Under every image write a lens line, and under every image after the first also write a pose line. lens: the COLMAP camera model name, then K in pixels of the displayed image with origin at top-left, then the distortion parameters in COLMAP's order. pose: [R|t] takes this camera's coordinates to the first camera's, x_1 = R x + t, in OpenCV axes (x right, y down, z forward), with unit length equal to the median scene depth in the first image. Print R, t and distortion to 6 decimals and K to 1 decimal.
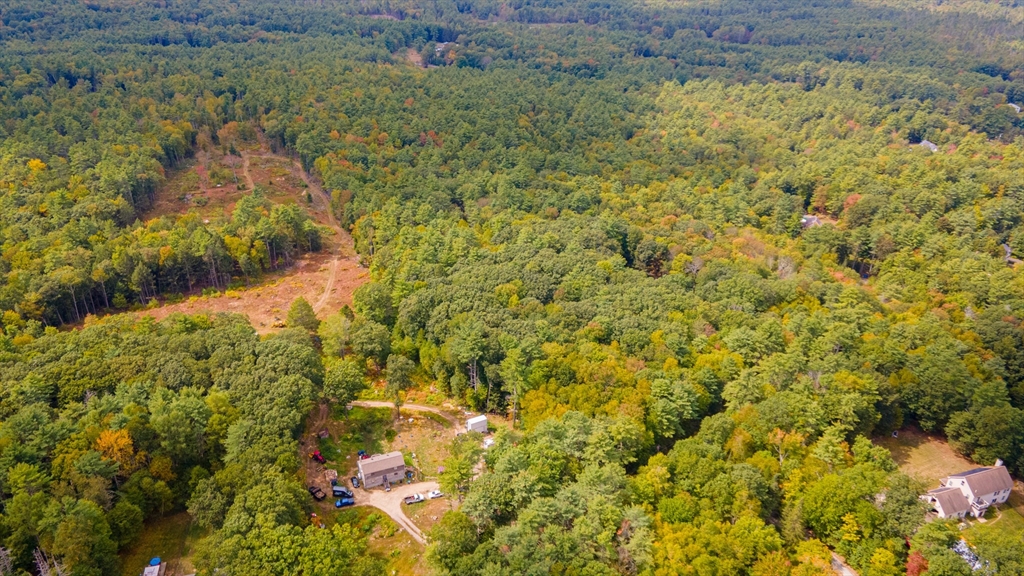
lens RADIAL K [[742.4, 0, 512.0], [0, 742.4, 288.0], [0, 0, 1]] dist [0.007555, 0.069807]
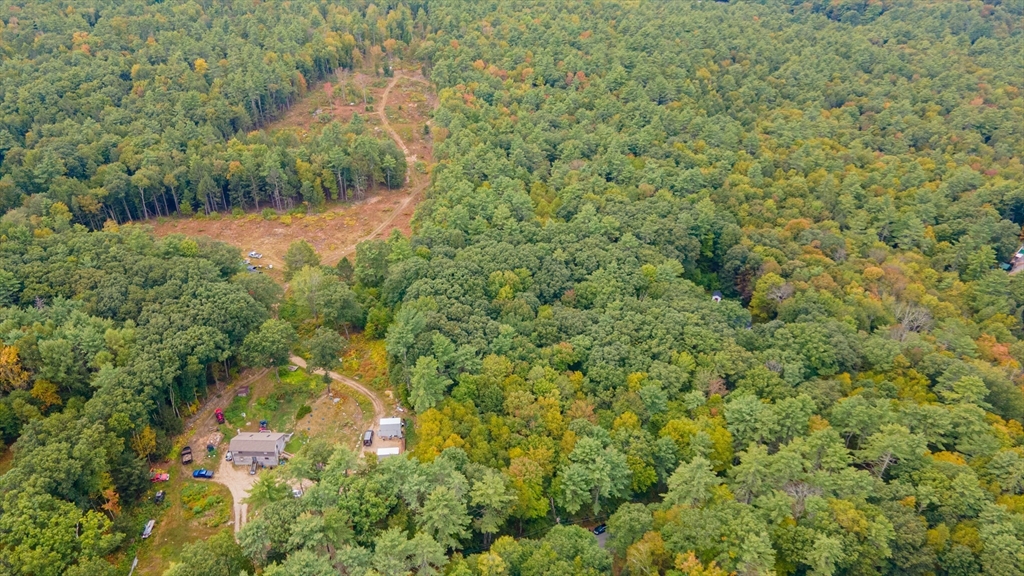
lens RADIAL K [[742.4, 0, 512.0], [0, 742.4, 288.0], [0, 0, 1]] dist [0.007555, 0.069807]
pose [[0.913646, 0.218348, -0.342891, 0.262119], [-0.182589, 0.974050, 0.133747, -0.090599], [0.363197, -0.059590, 0.929805, 0.174628]]
